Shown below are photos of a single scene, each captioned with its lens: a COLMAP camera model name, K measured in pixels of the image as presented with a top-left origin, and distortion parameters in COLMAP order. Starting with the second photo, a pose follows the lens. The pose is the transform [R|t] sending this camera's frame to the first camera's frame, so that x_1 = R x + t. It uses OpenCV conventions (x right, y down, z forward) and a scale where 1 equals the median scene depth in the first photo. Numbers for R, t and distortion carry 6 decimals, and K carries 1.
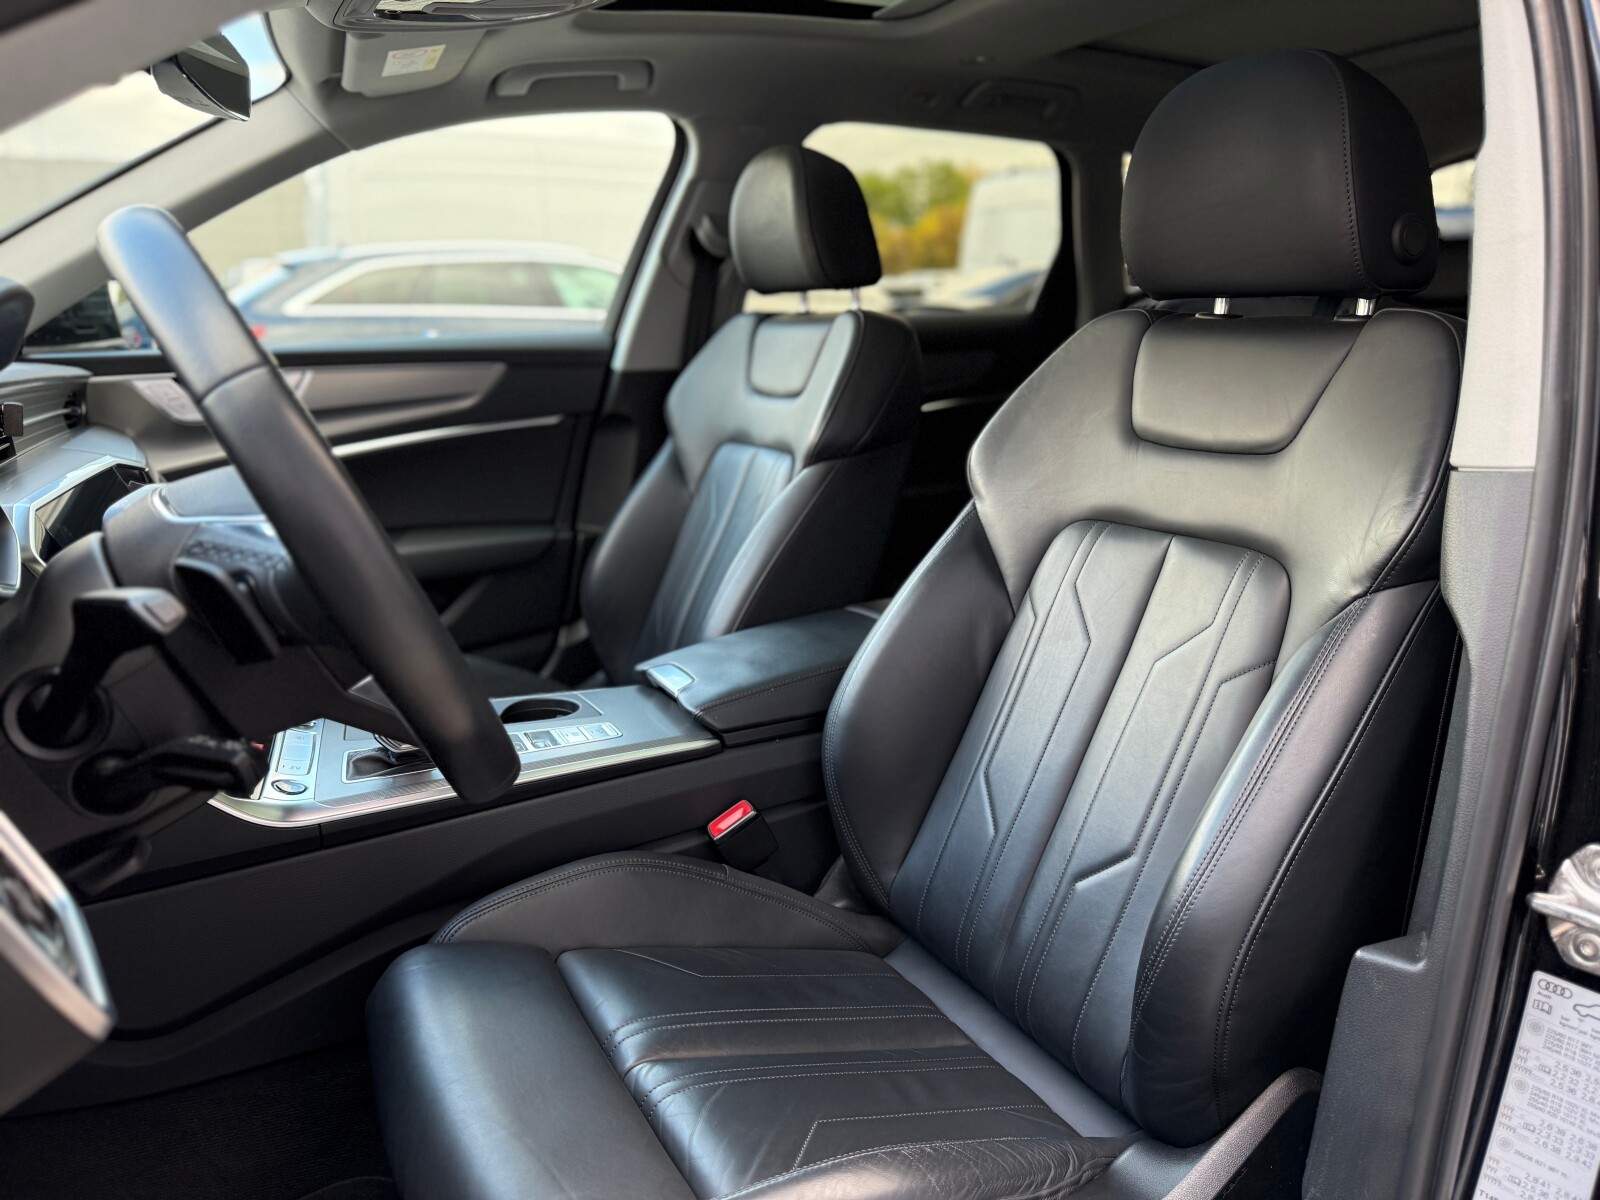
lens RADIAL K [[1130.6, 0, 800.1], [0, 1130.6, 606.9], [0, 0, 1]] dist [0.182758, -0.432031]
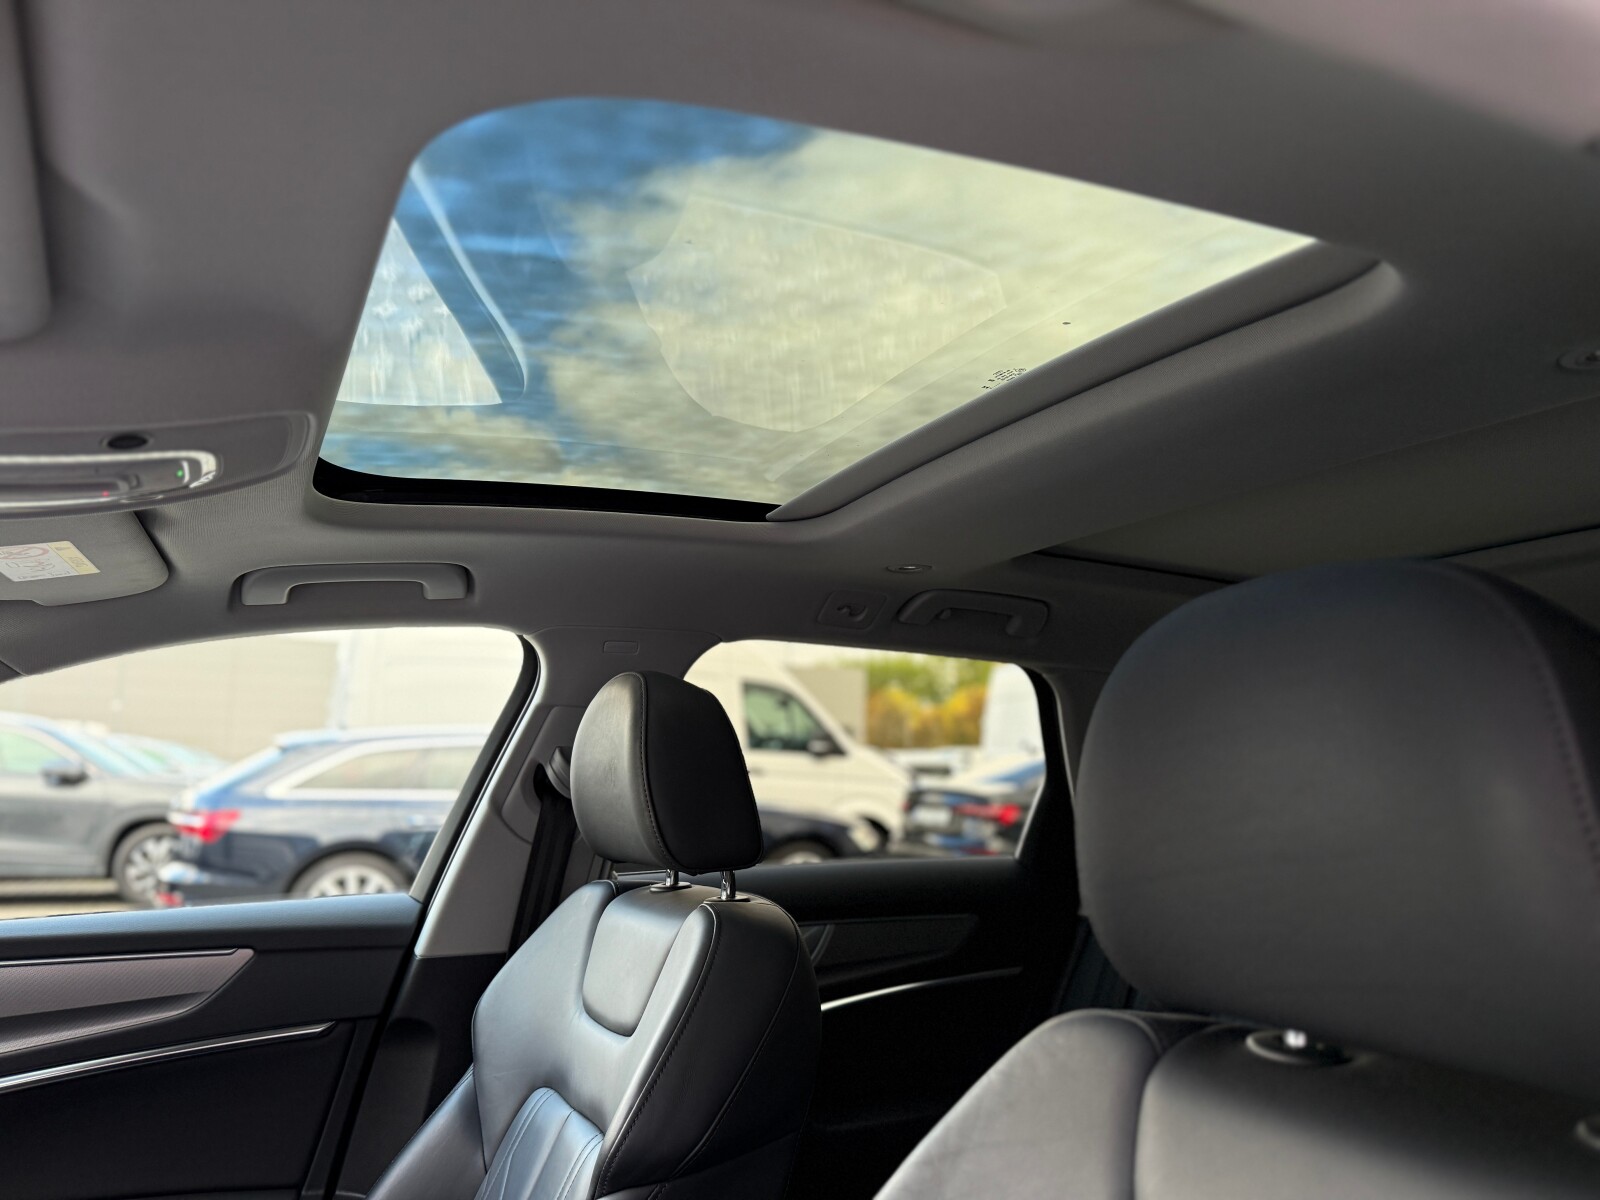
lens RADIAL K [[1130.6, 0, 800.1], [0, 1130.6, 606.9], [0, 0, 1]] dist [0.182758, -0.432031]
pose [[0.999433, 0.011619, -0.031593, 0.098535], [-0.023120, 0.919089, -0.393371, -0.136569], [0.024466, 0.393879, 0.918837, 0.281543]]
